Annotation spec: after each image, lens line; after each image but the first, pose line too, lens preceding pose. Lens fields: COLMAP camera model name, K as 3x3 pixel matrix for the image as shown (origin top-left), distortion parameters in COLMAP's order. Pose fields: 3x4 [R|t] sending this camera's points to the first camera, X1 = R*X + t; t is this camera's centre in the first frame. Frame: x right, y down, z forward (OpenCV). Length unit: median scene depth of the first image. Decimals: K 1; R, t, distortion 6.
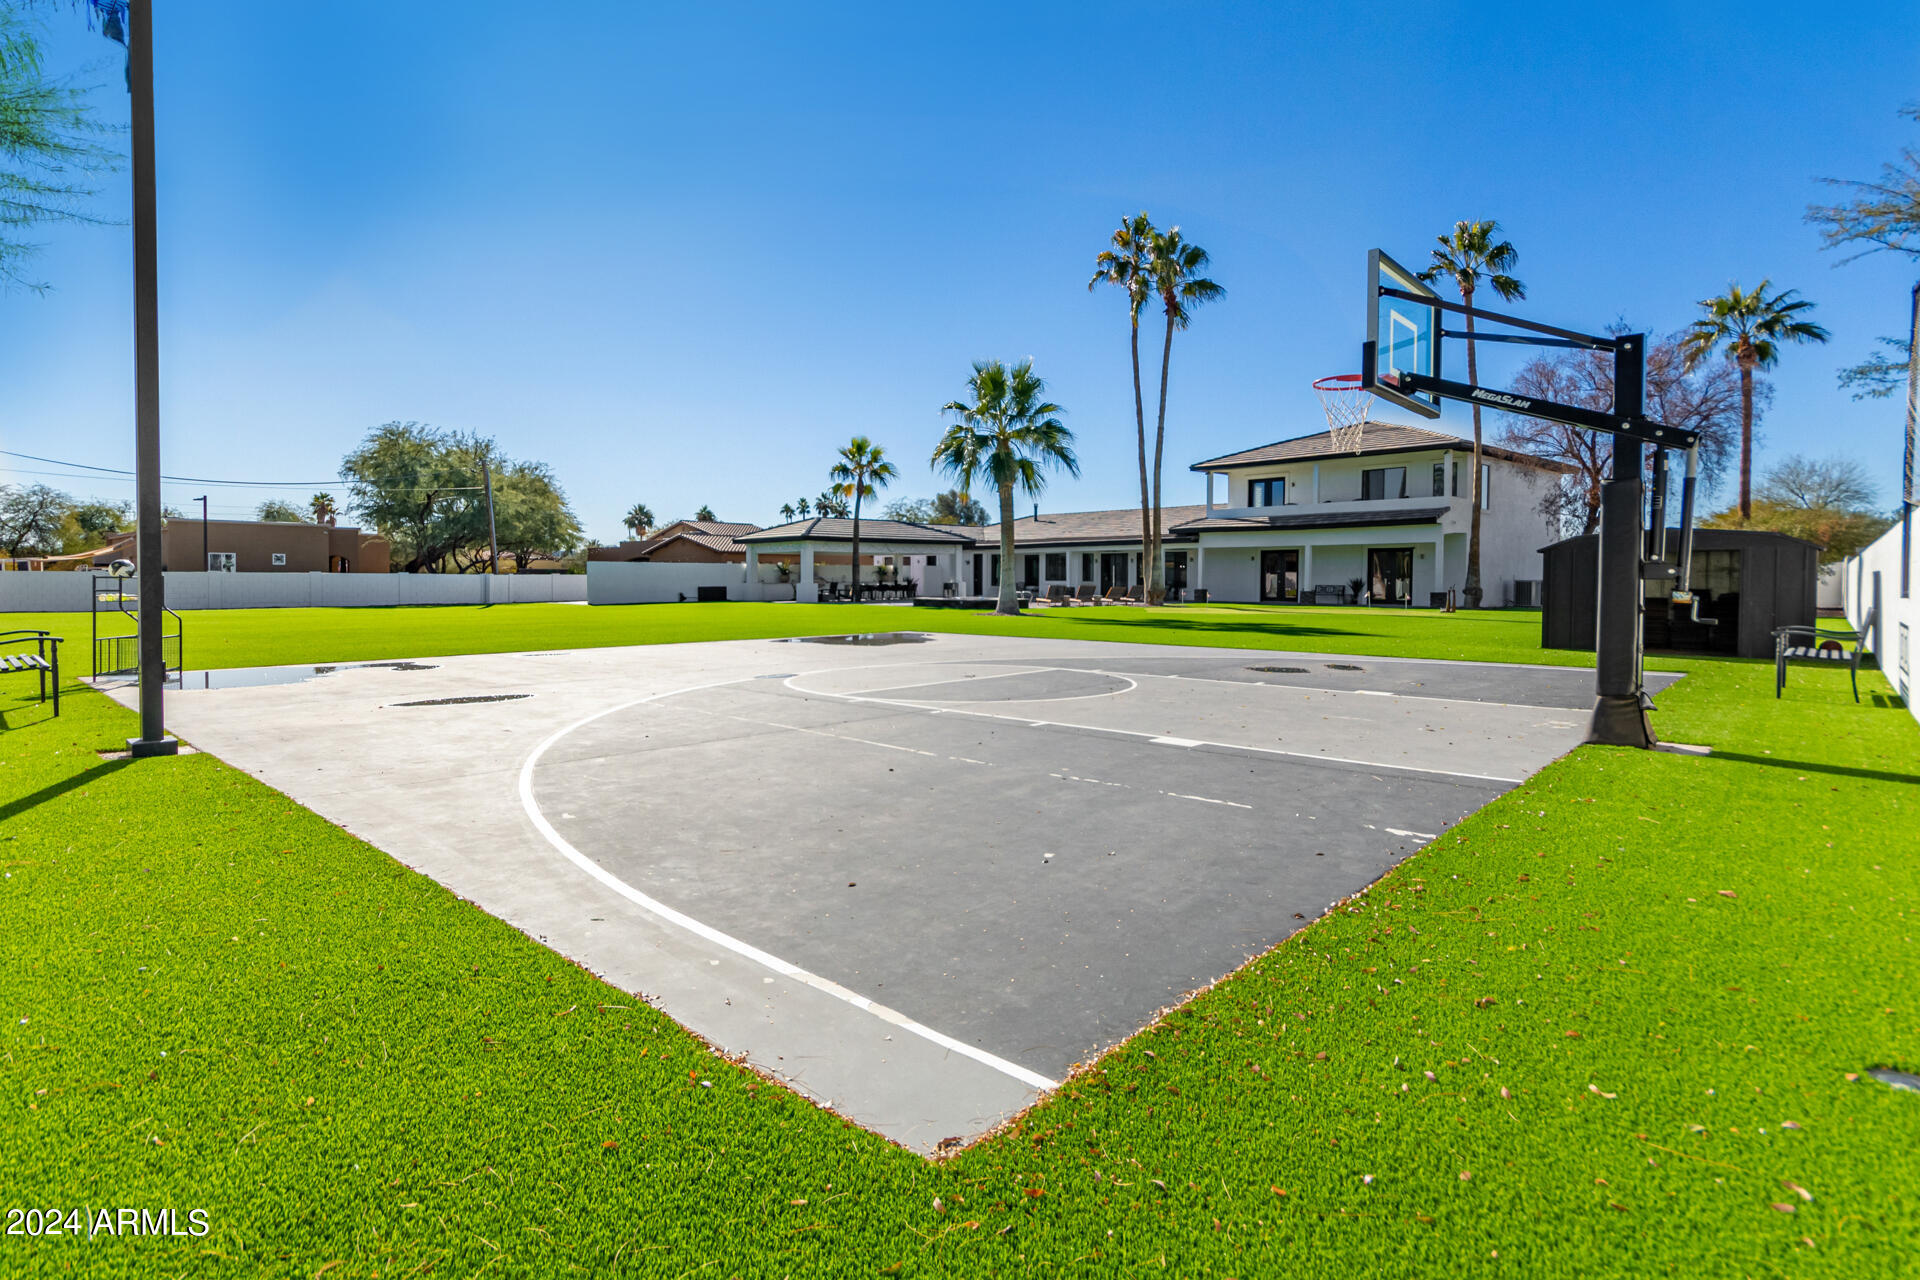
lens RADIAL K [[887.5, 0, 904.2], [0, 887.5, 550.4], [0, 0, 1]] dist [0.012969, -0.002196]
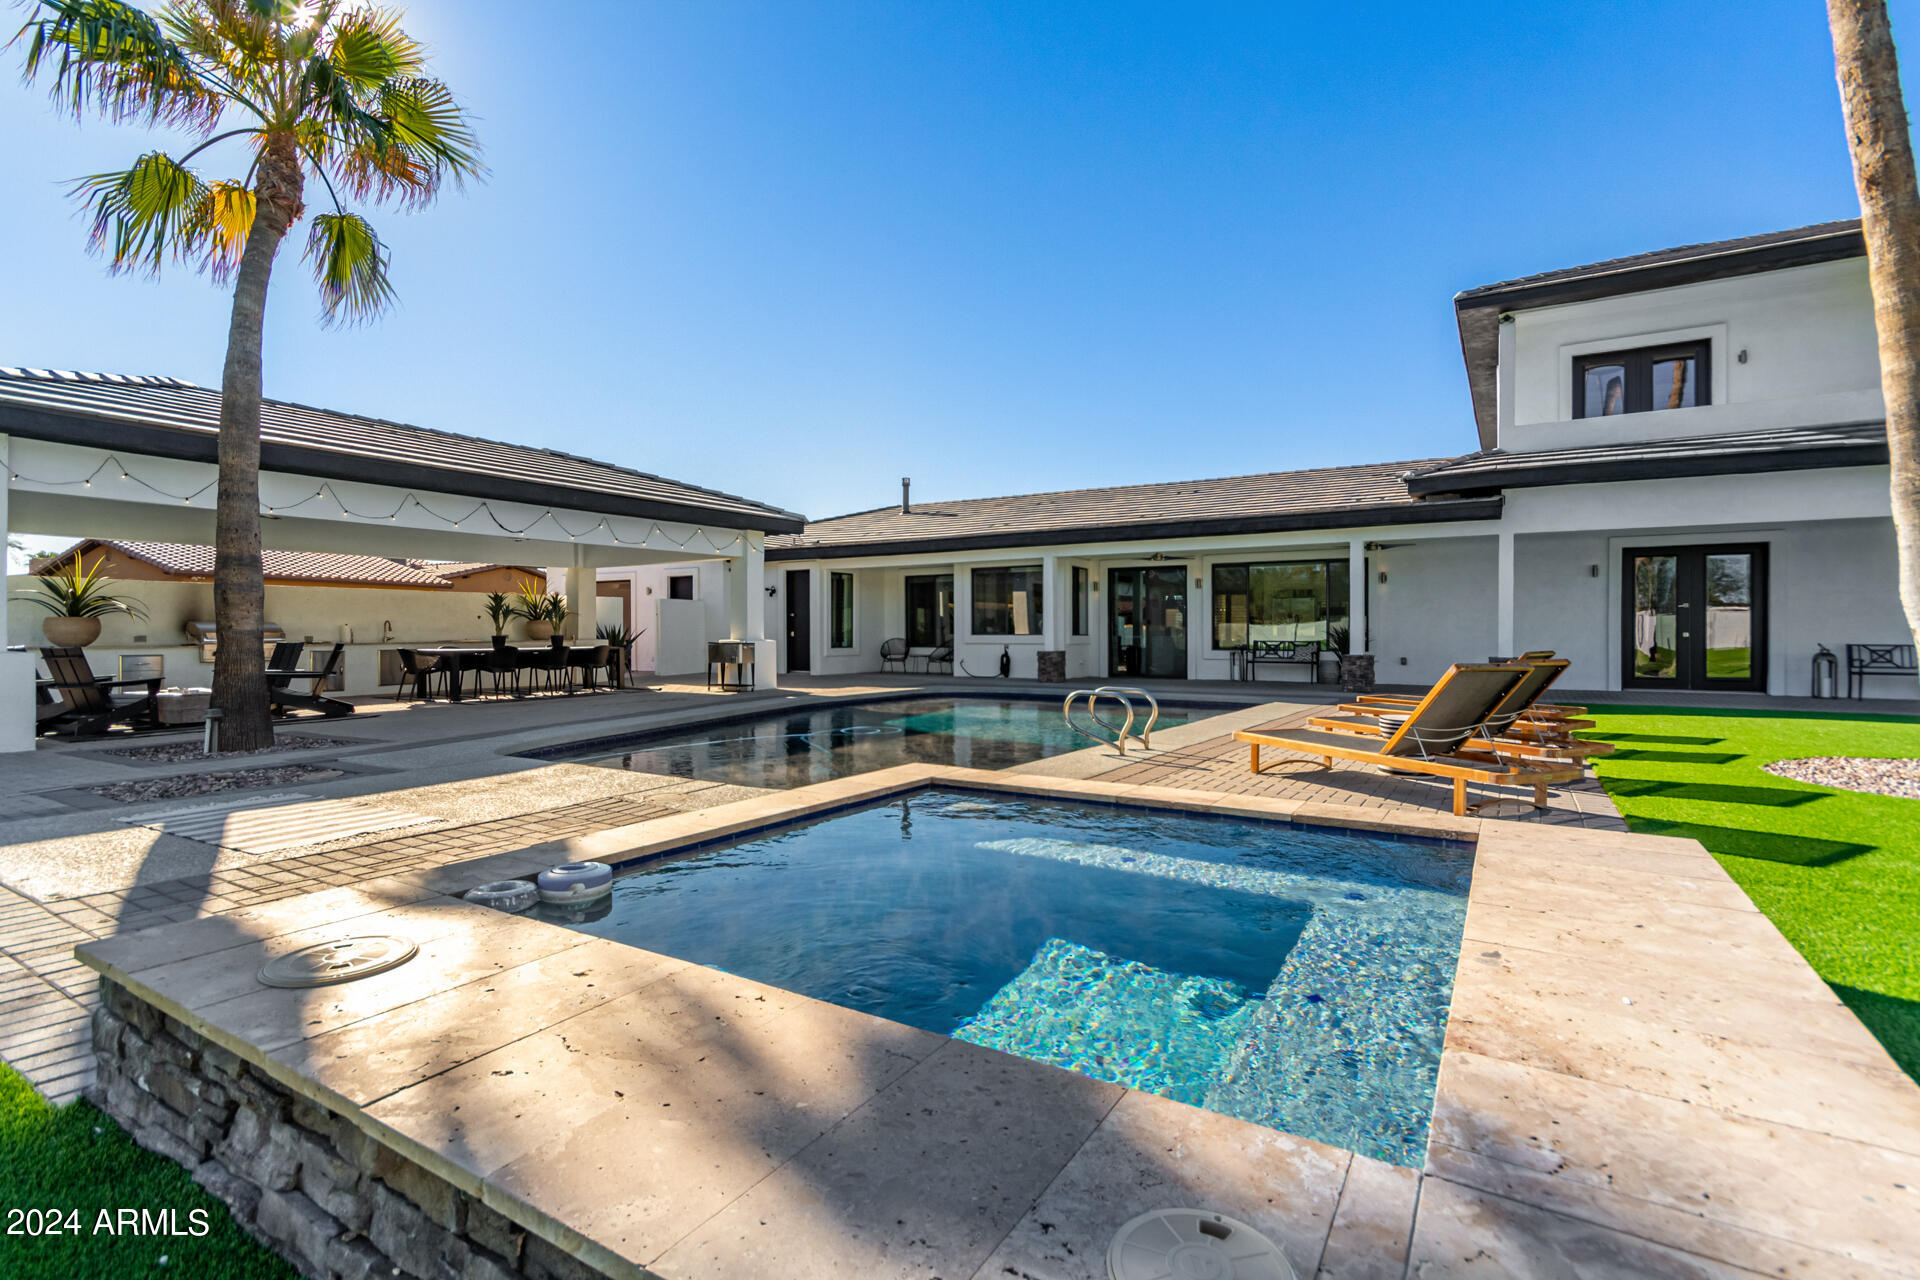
lens RADIAL K [[887.5, 0, 971.6], [0, 887.5, 635.4], [0, 0, 1]] dist [0.012969, -0.002196]
pose [[0.948562, -0.005331, 0.316548, 0.037597], [-0.005827, 0.999395, 0.034290, 0.024628], [-0.316539, -0.034370, 0.947957, 0.742372]]
